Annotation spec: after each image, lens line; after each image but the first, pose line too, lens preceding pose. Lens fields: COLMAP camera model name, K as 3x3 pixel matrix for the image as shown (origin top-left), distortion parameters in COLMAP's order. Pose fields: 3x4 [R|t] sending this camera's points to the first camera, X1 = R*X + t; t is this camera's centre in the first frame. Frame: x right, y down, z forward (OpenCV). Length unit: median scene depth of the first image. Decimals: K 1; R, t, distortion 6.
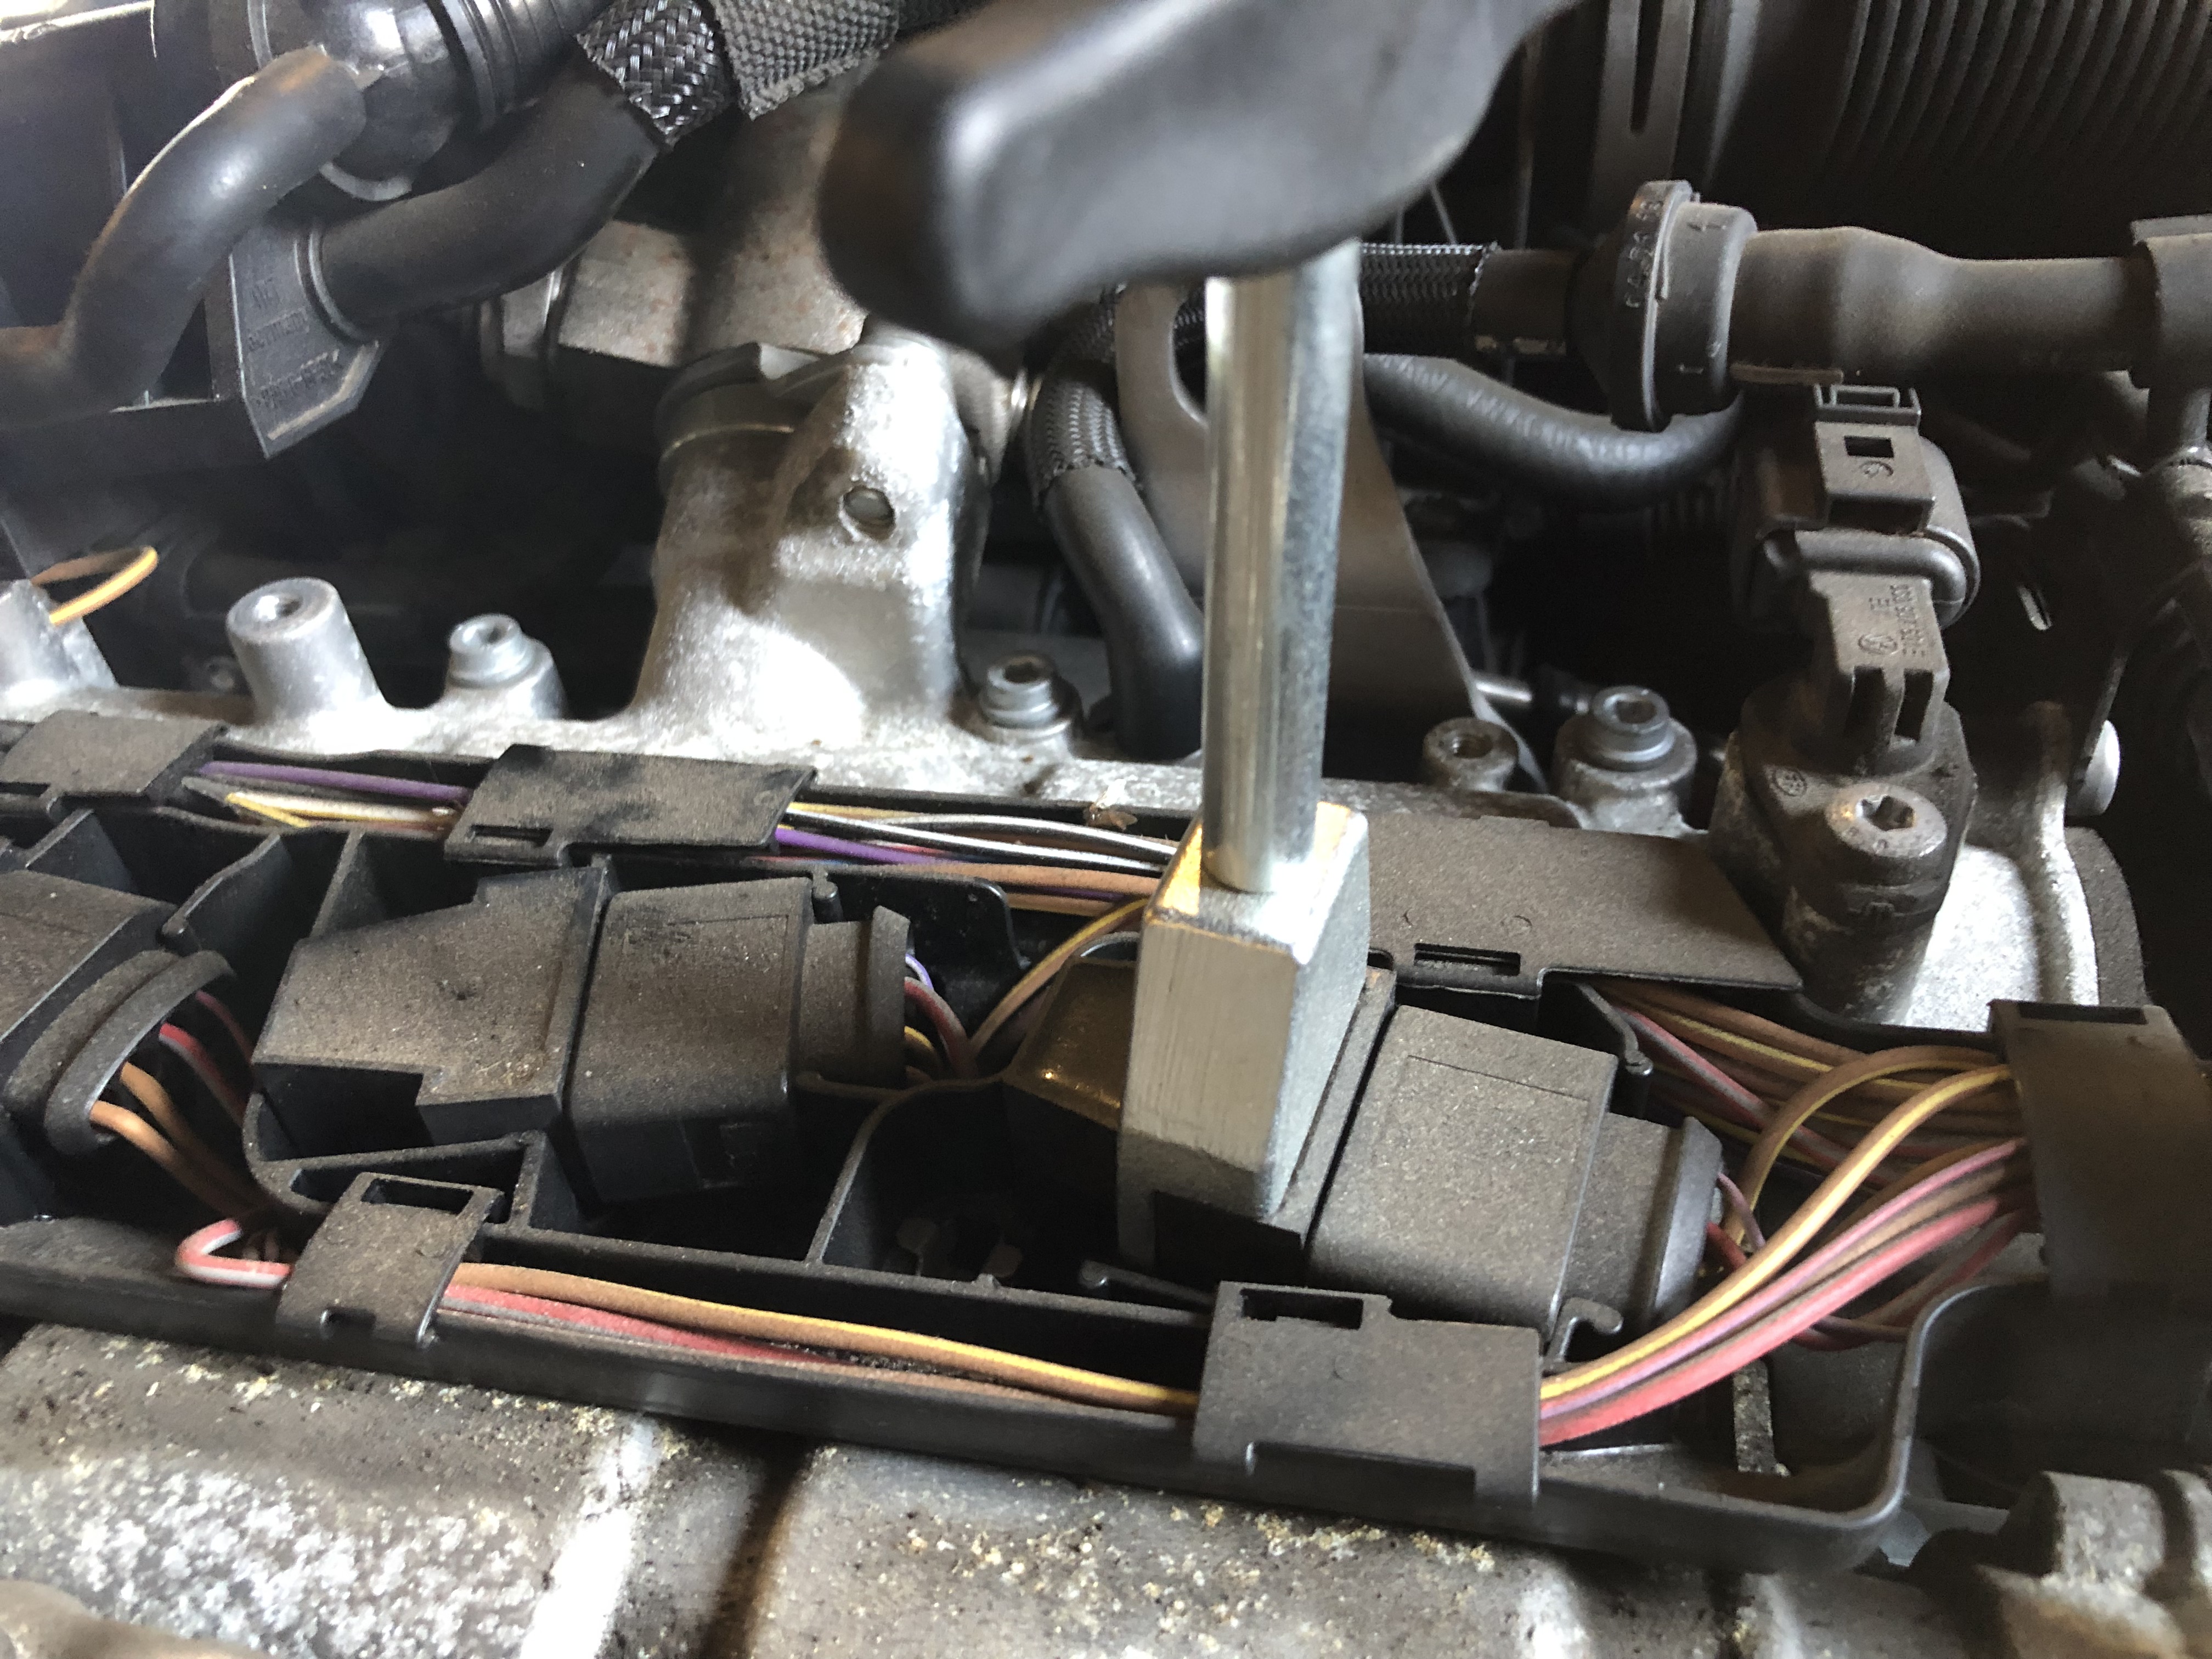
lens RADIAL K [[1841.3, 0, 1092.9], [0, 1841.3, 814.6], [0, 0, 1]] dist [0.025696, -0.046950]
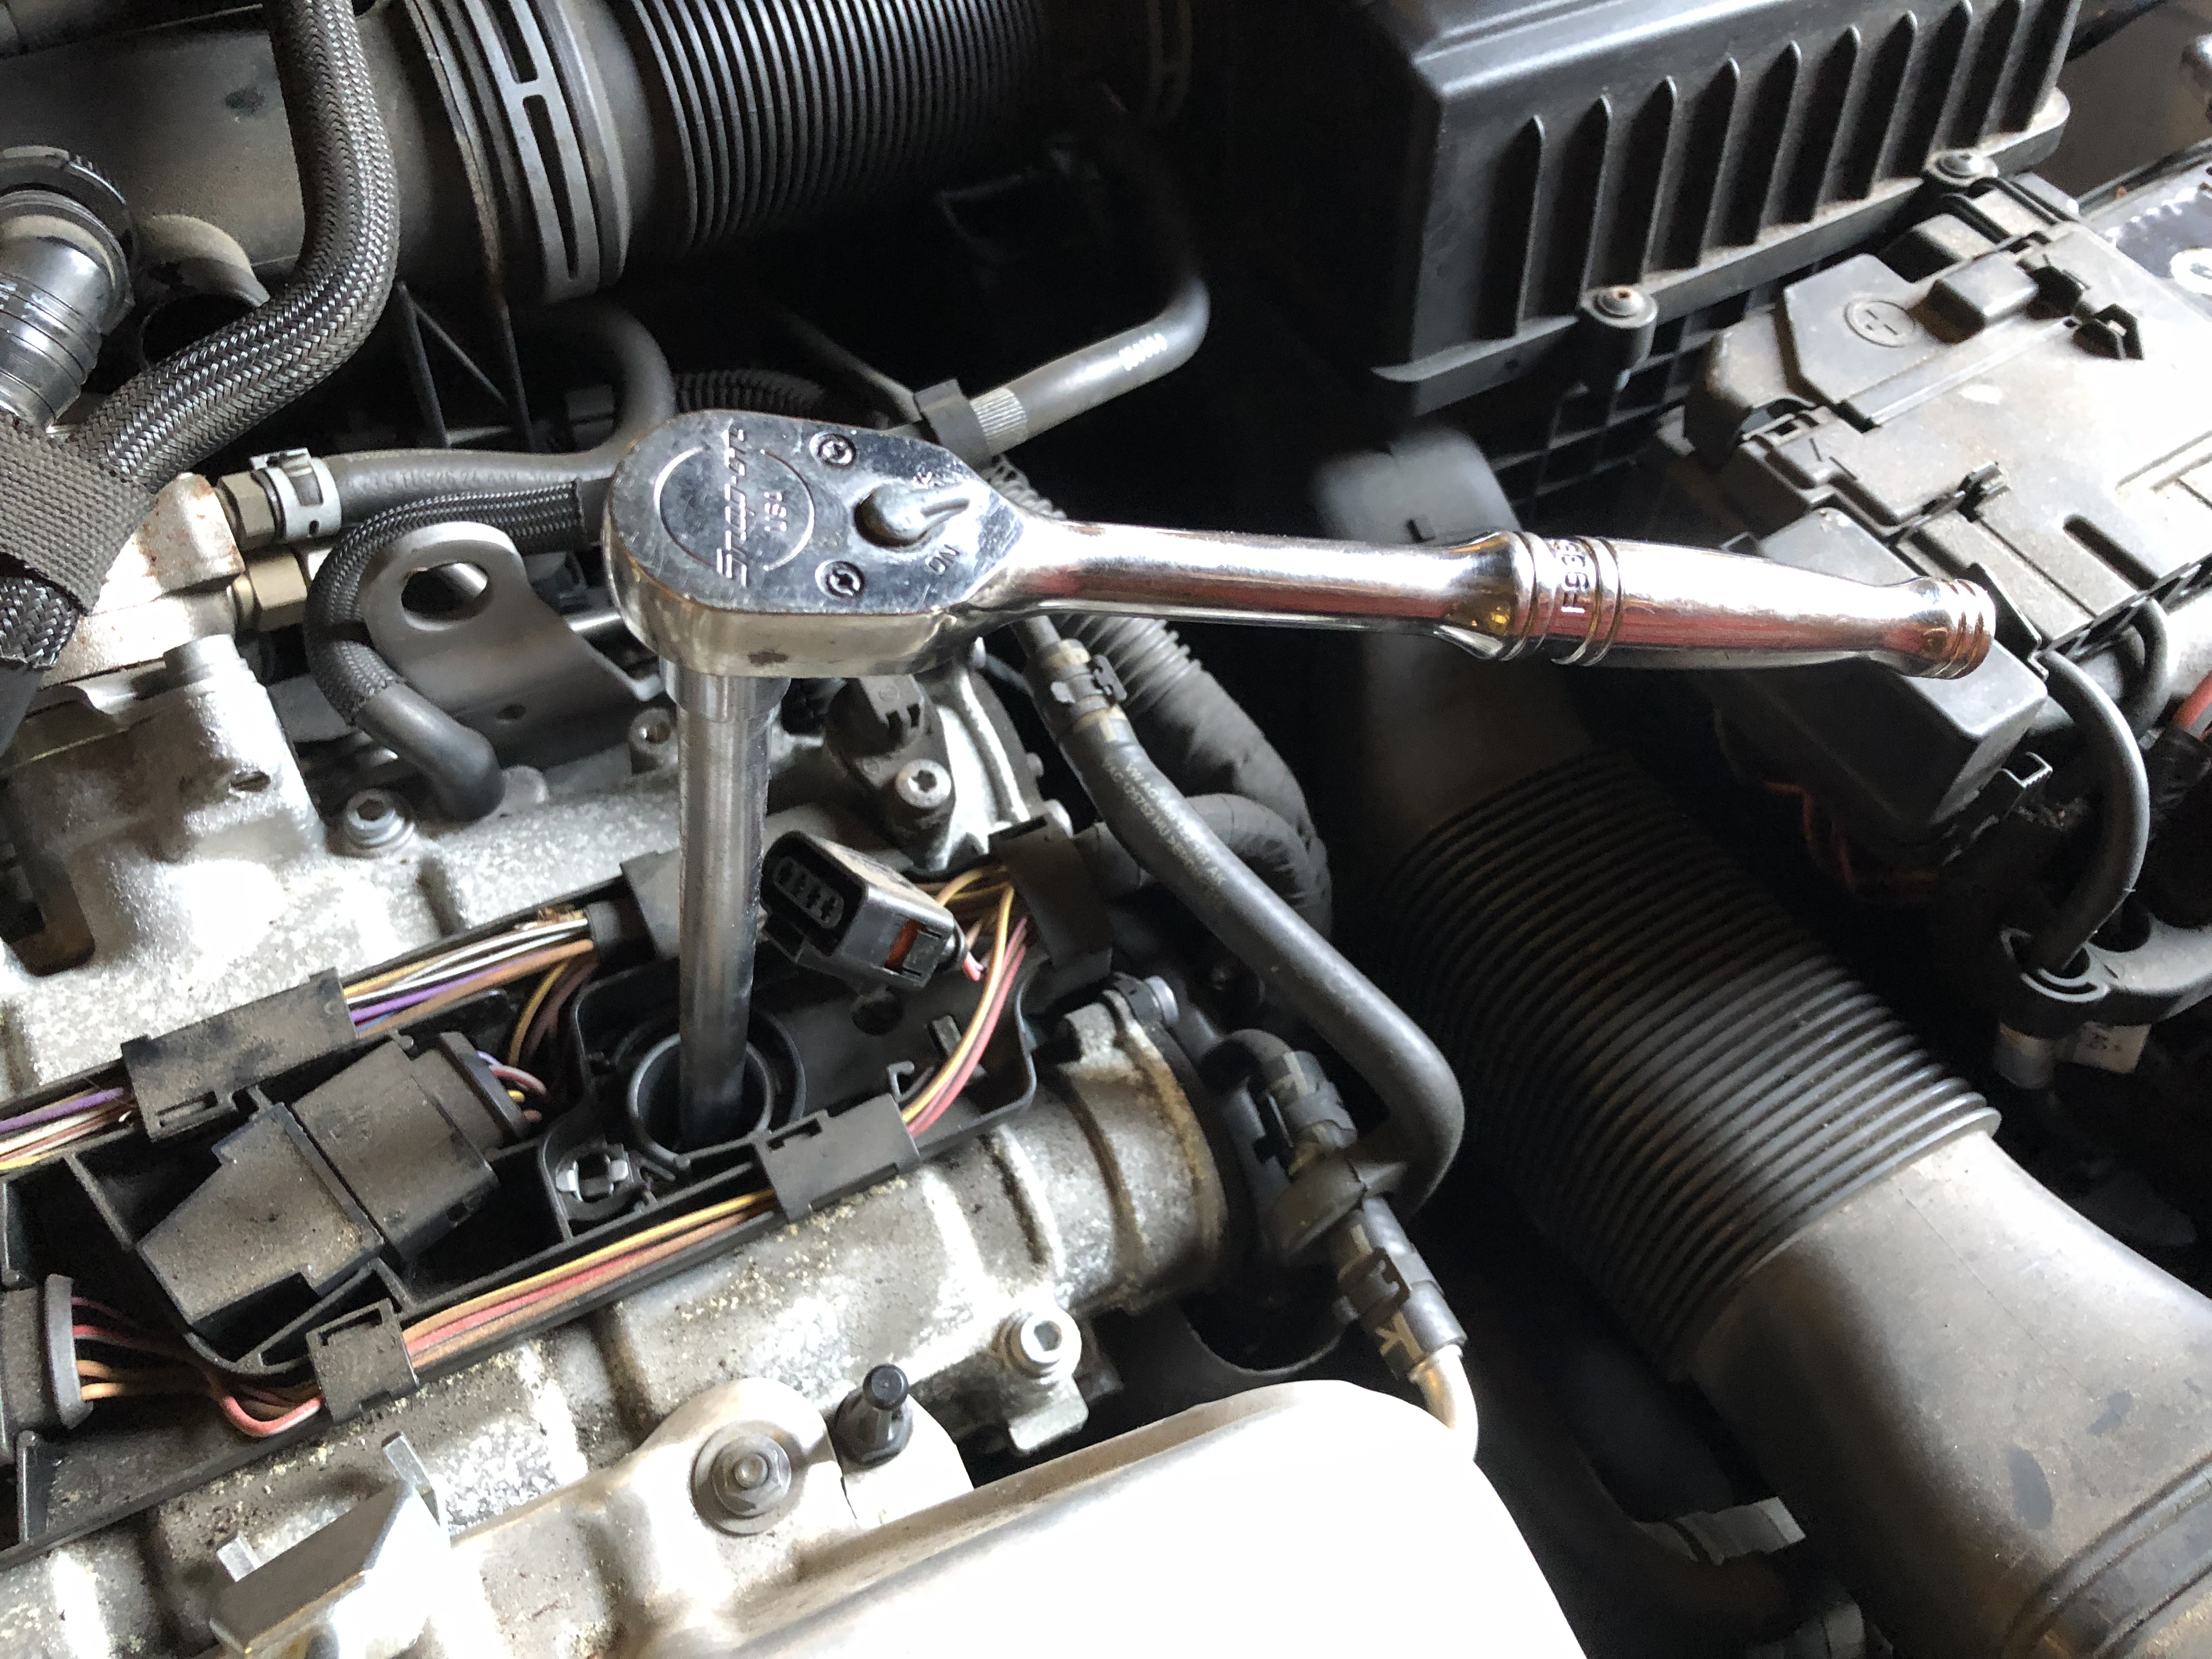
lens RADIAL K [[1841.3, 0, 1119.5], [0, 1841.3, 796.5], [0, 0, 1]] dist [0.025696, -0.046950]
pose [[0.754397, -0.459390, 0.468877, -0.393352], [0.237429, 0.856899, 0.457550, -0.888232], [-0.611974, -0.233850, 0.755515, -0.729336]]
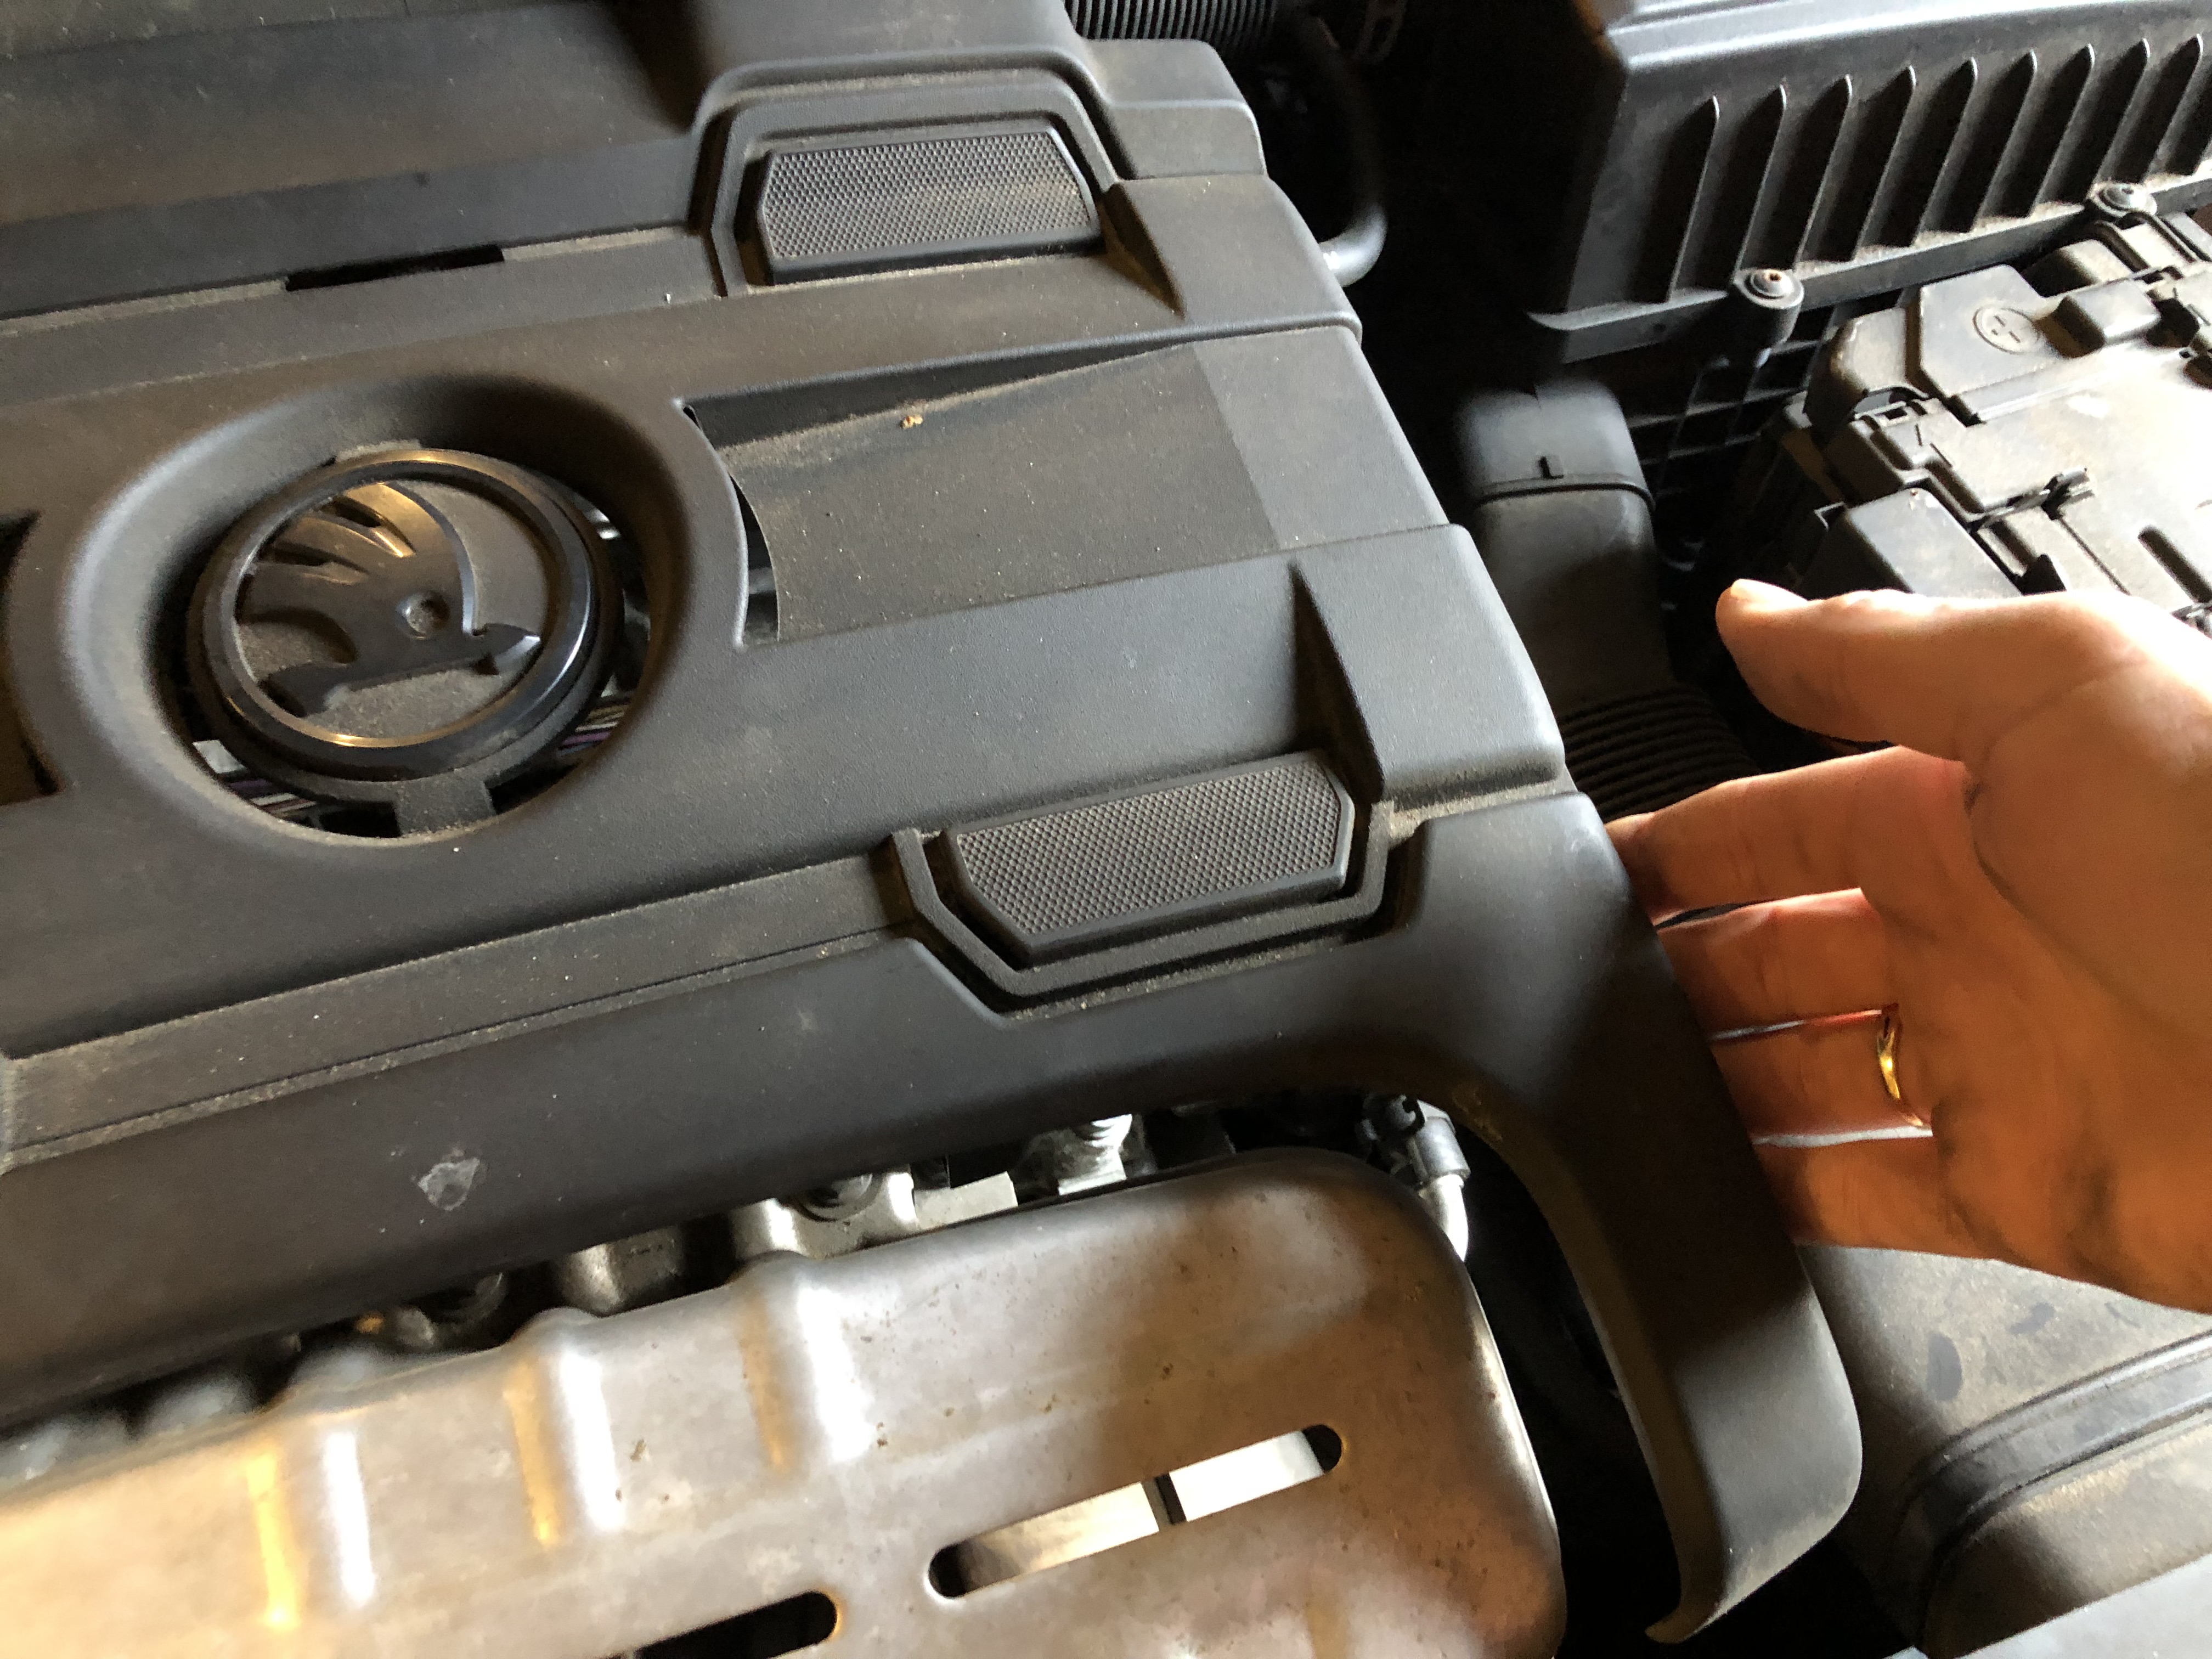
lens RADIAL K [[1841.3, 0, 1113.3], [0, 1841.3, 817.5], [0, 0, 1]] dist [0.025696, -0.046950]
pose [[0.844205, -0.357643, 0.399260, -0.557747], [0.141195, 0.866927, 0.478018, -0.900443], [-0.517089, -0.347172, 0.782362, -0.979309]]
